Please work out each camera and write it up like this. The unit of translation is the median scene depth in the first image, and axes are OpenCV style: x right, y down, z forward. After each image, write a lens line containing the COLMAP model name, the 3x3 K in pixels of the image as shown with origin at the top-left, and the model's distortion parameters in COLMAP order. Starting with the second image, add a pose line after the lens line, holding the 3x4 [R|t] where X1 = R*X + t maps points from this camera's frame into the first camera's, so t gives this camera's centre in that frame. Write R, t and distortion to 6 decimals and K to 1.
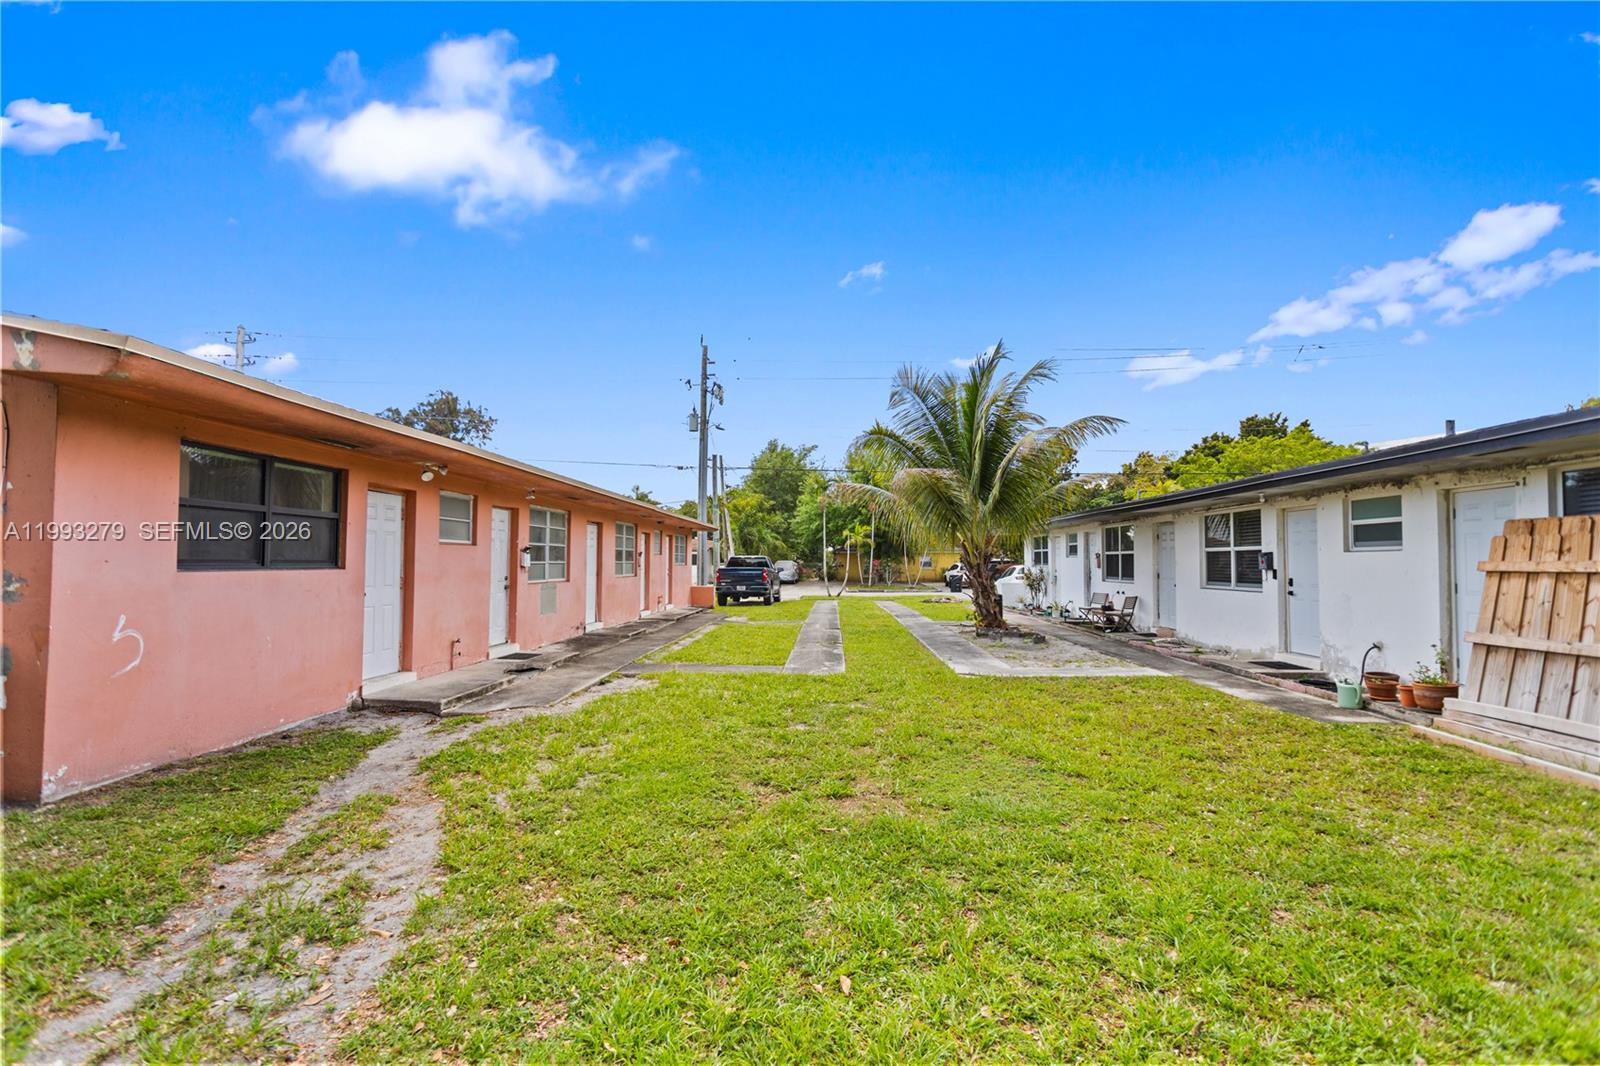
lens RADIAL K [[770.3, 0, 800.0], [0, 770.3, 533.0], [0, 0, 1]] dist [-0.000924, 0.000781]
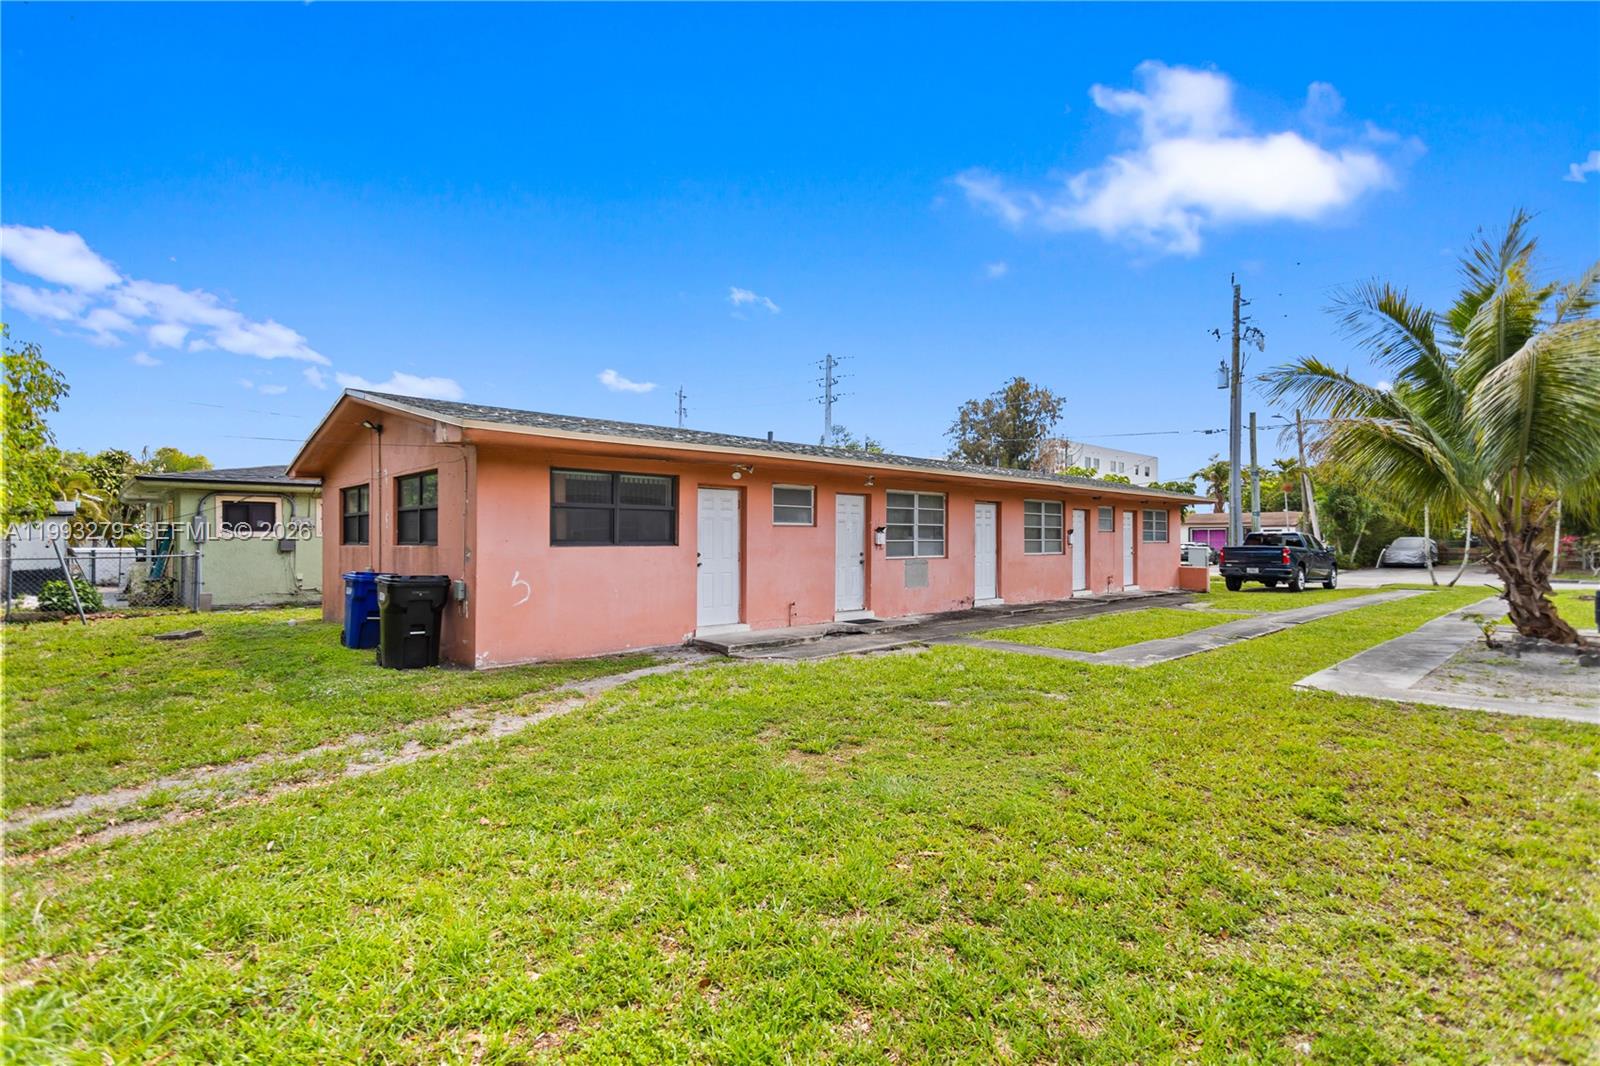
lens RADIAL K [[777.3, 0, 769.3], [0, 777.3, 533.0], [0, 0, 1]] dist [-0.002313, -0.000015]
pose [[0.718265, -0.010596, -0.695689, 0.239696], [0.029850, 0.999433, 0.015597, 0.002873], [0.695129, -0.031969, 0.718174, 0.042819]]
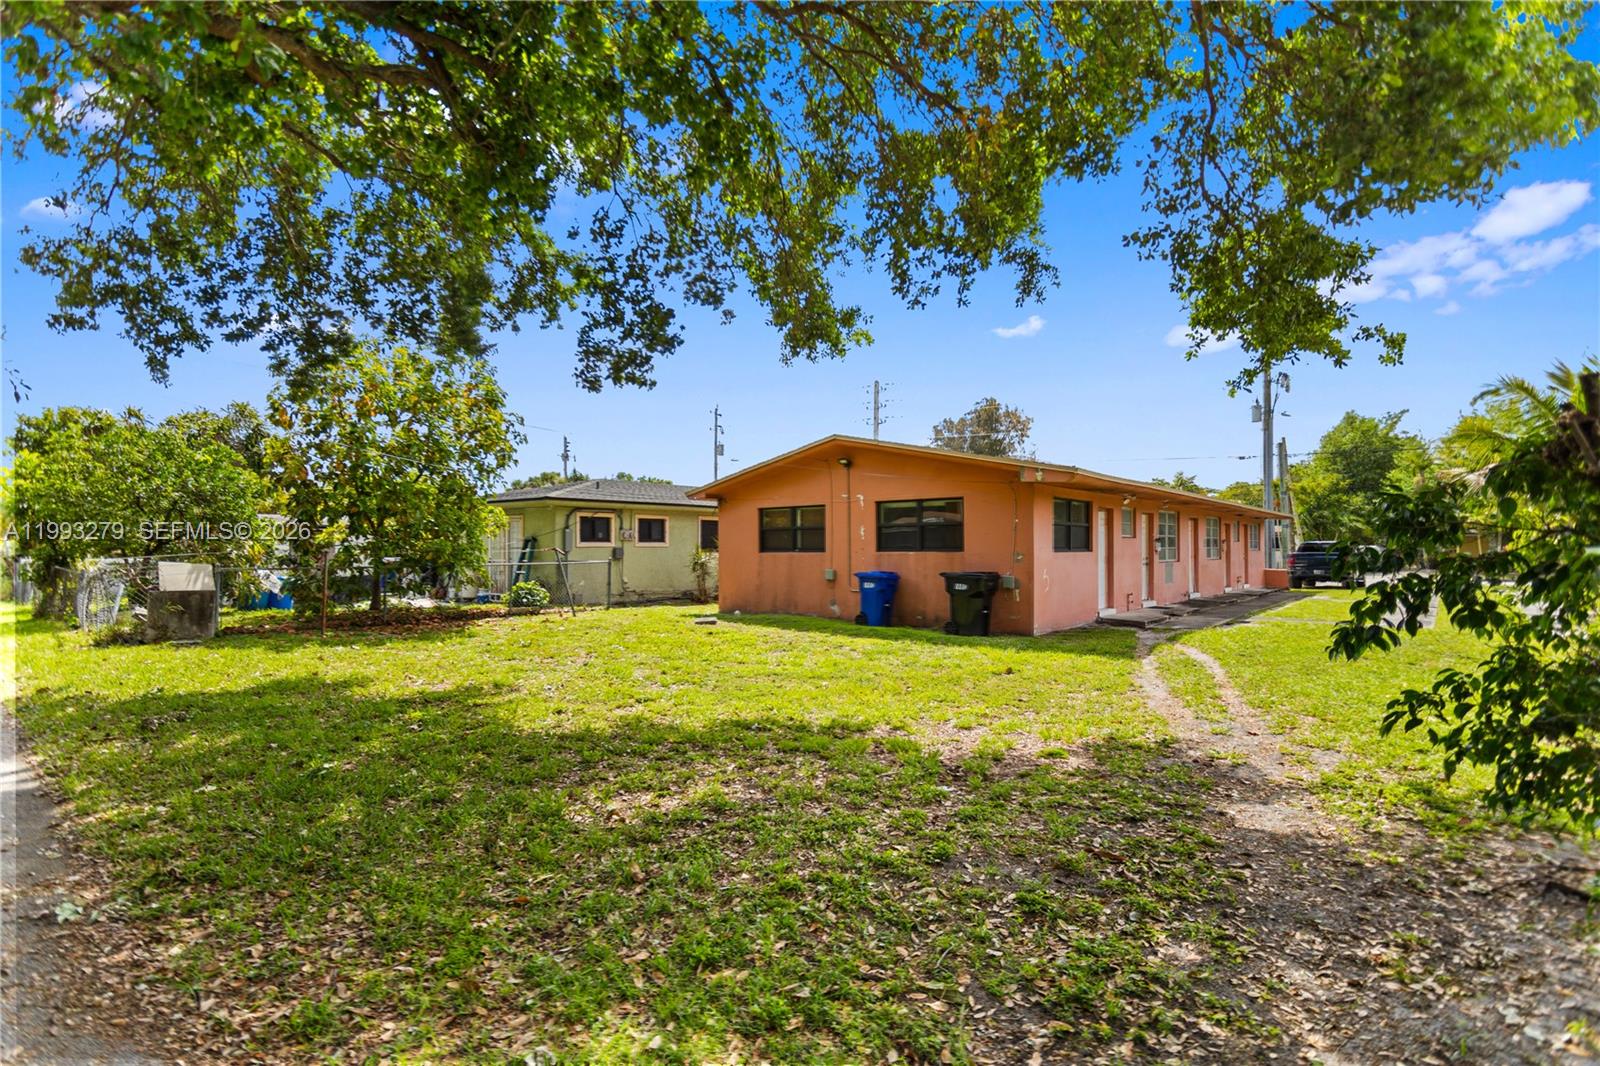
lens RADIAL K [[755.6, 0, 798.1], [0, 755.6, 536.7], [0, 0, 1]] dist [0.013719, -0.000039]
pose [[0.788112, -0.015828, -0.615328, 0.006381], [0.029236, 0.999504, 0.011736, -0.017384], [0.614837, -0.027238, 0.788184, -0.463796]]
